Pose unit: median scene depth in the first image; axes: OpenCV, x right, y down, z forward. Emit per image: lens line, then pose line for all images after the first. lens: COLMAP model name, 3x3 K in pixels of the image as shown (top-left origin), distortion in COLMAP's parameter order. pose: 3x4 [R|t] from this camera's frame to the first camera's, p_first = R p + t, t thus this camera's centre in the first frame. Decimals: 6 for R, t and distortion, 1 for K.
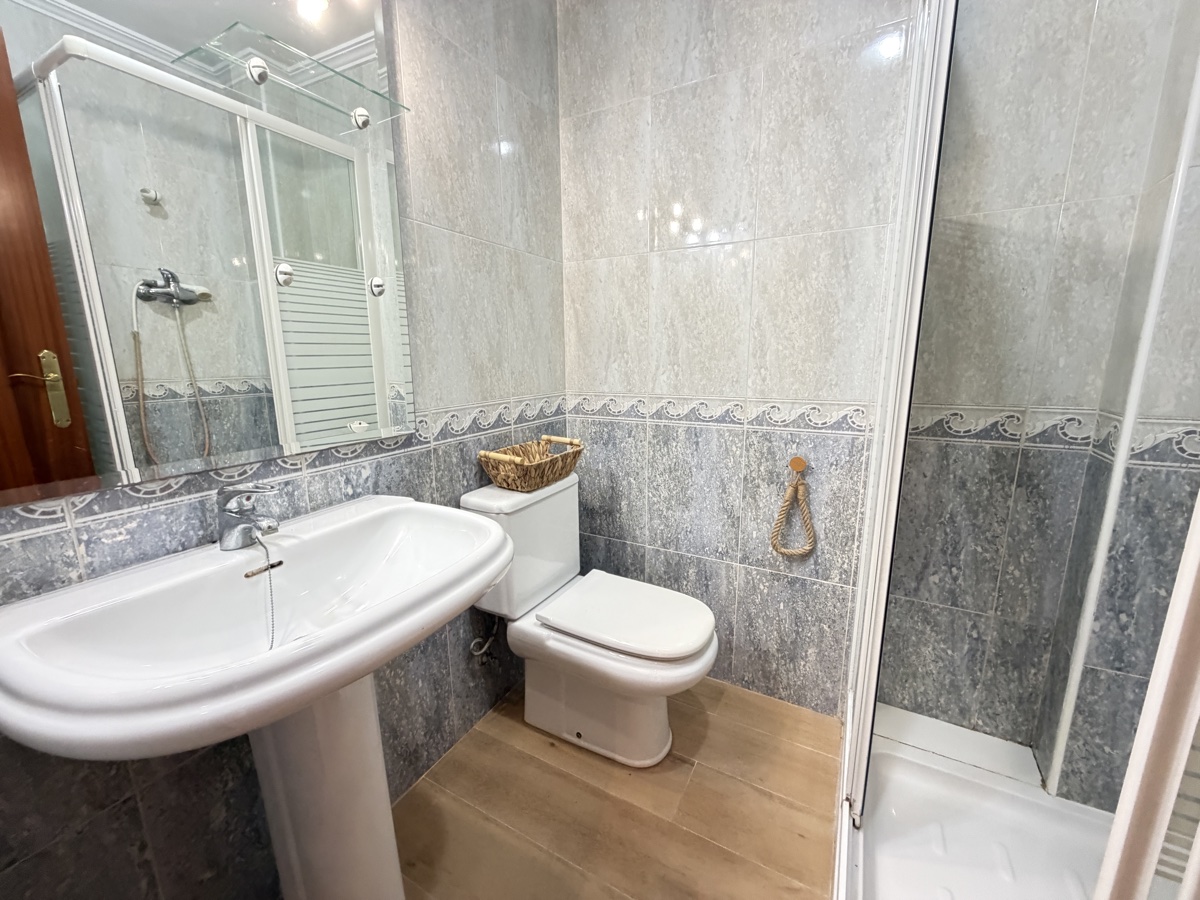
lens RADIAL K [[477.9, 0, 600.5], [0, 477.9, 450.4], [0, 0, 1]] dist [0.003587, -0.000612]
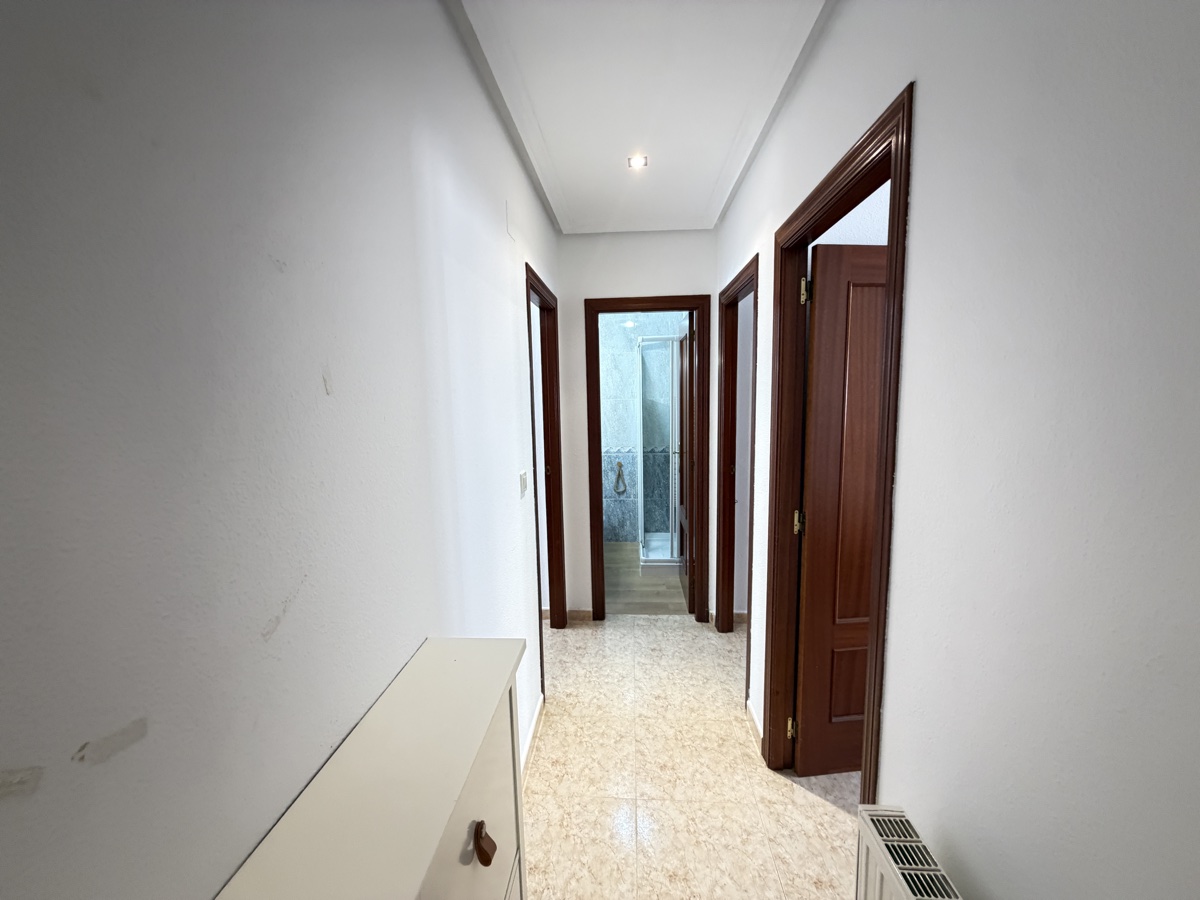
lens RADIAL K [[477.9, 0, 601.5], [0, 477.9, 448.3], [0, 0, 1]] dist [0.003587, -0.000612]
pose [[0.911068, -0.063868, 0.407279, -1.060249], [0.095959, 0.993645, -0.058836, 0.103415], [-0.400933, 0.092685, 0.911407, -2.022516]]
